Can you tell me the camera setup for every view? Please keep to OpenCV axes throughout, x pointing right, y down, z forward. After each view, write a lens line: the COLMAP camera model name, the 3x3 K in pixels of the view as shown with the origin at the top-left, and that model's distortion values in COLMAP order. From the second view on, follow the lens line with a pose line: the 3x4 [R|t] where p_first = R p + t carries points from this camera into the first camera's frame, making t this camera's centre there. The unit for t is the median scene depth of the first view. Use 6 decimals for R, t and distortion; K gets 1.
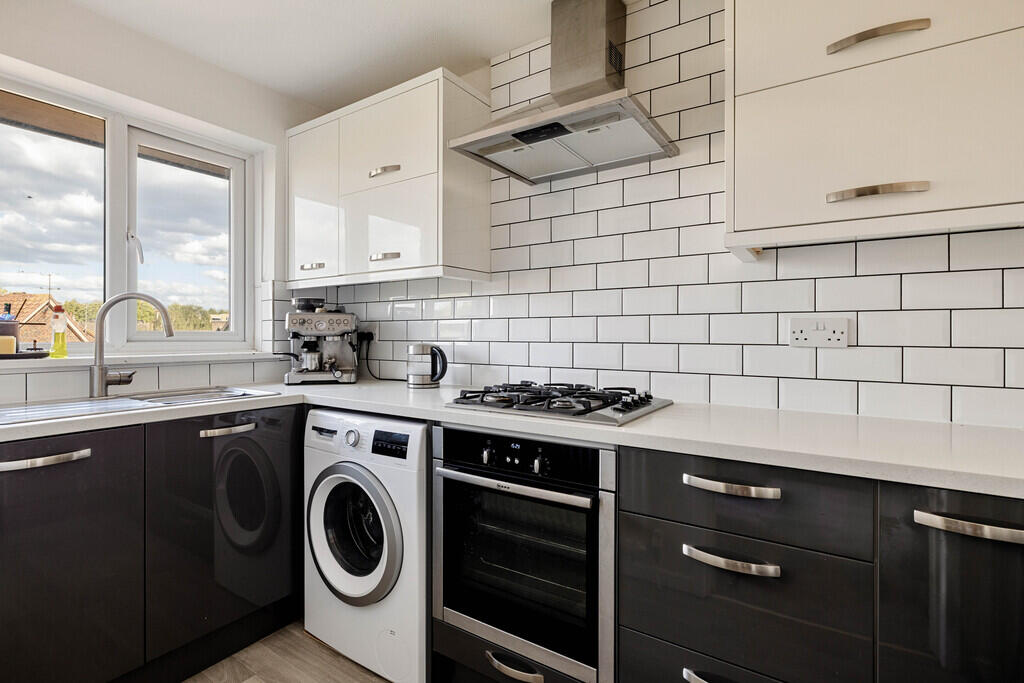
lens RADIAL K [[485.1, 0, 512.0], [0, 485.1, 341.5], [0, 0, 1]] dist [-0.000166, -0.000056]
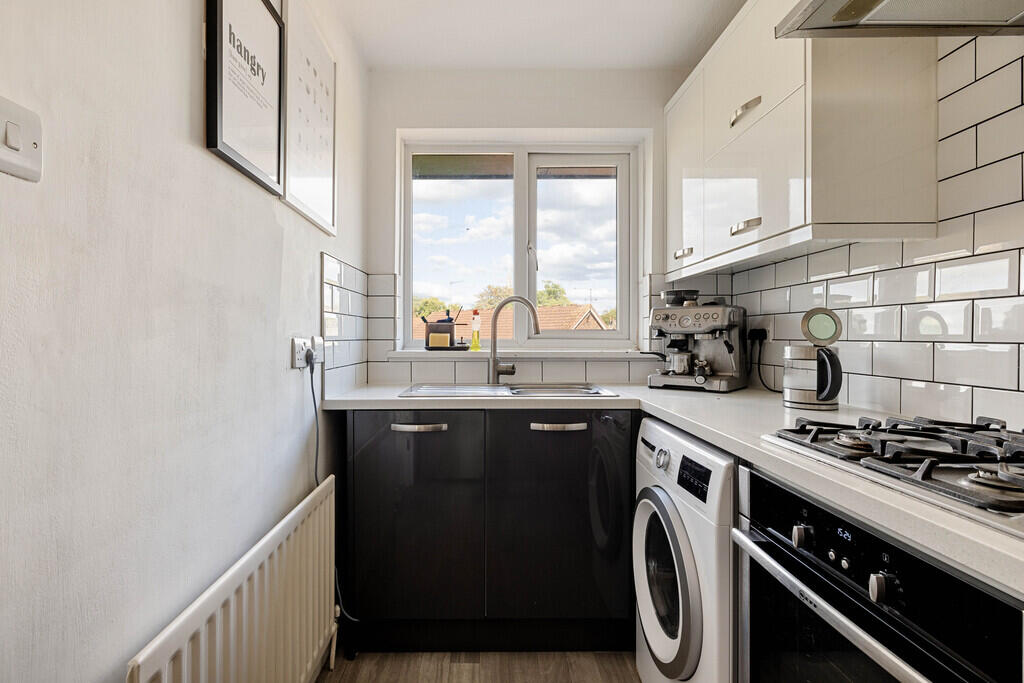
lens RADIAL K [[506.7, 0, 512.0], [0, 506.7, 341.5], [0, 0, 1]] dist [0.001338, 0.000189]
pose [[0.554096, 0.008636, -0.832408, 0.181691], [-0.010575, 0.999939, 0.003335, 0.002833], [0.832386, 0.006955, 0.554153, 0.258343]]
